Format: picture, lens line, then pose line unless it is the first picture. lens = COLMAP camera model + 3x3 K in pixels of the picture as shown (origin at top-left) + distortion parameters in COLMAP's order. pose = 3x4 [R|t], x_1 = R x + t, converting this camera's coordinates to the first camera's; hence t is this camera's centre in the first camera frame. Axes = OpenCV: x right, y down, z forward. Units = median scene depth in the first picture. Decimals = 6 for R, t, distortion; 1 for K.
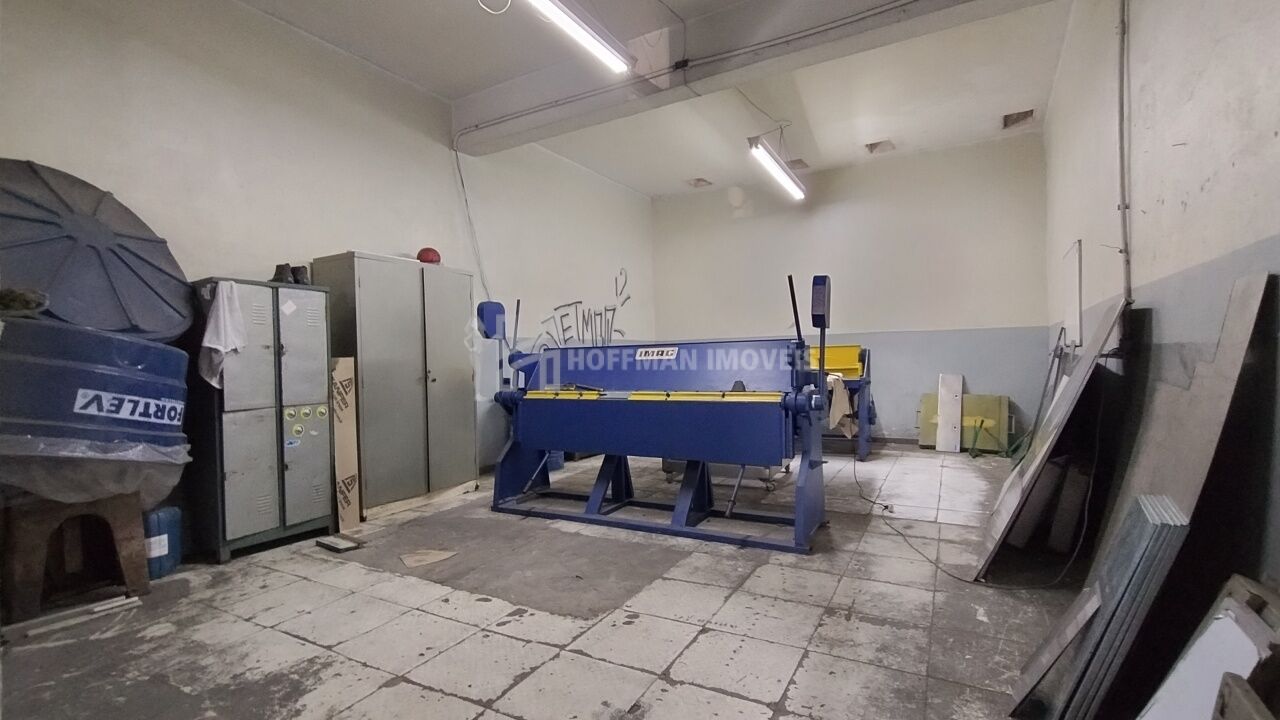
lens RADIAL K [[574.8, 0, 639.0], [0, 574.8, 365.8], [0, 0, 1]] dist [-0.007669, -0.000074]
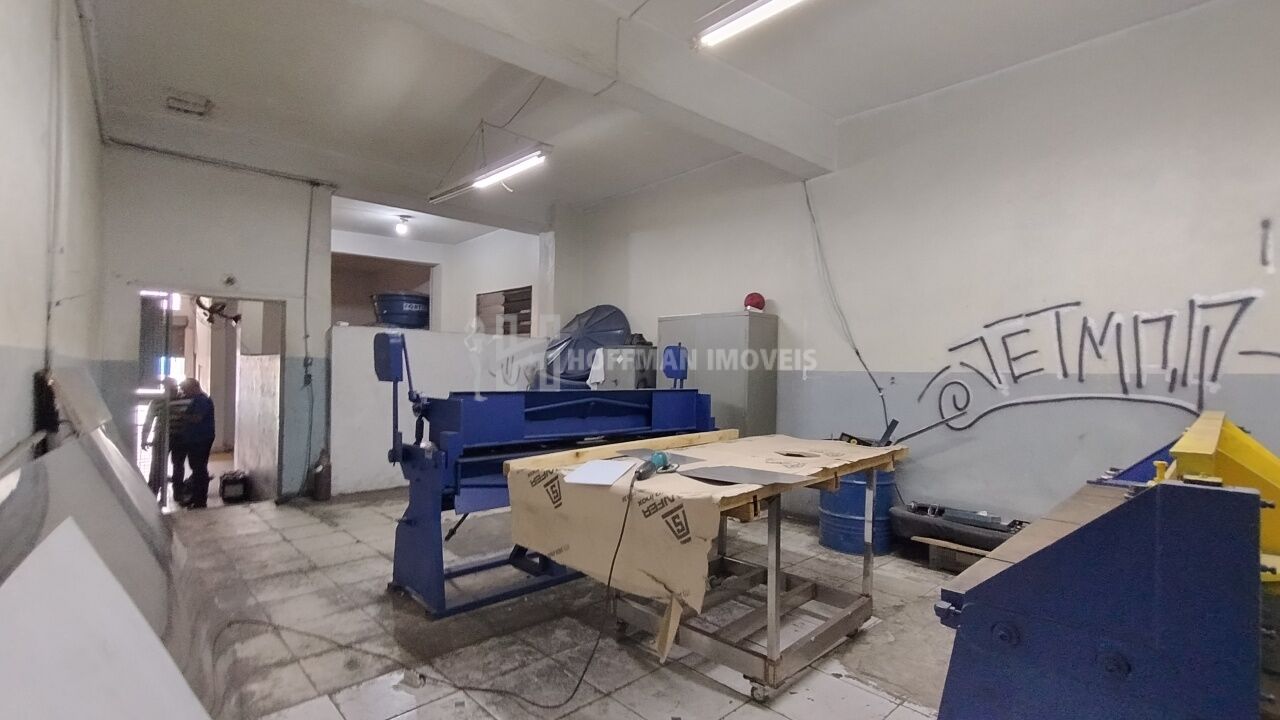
lens RADIAL K [[574.8, 0, 639.0], [0, 574.8, 365.8], [0, 0, 1]] dist [-0.007669, -0.000074]
pose [[-0.302818, 0.006579, -0.953026, 1.038438], [-0.019905, 0.999714, 0.013226, -0.104294], [0.952840, 0.022975, -0.302601, 1.549162]]
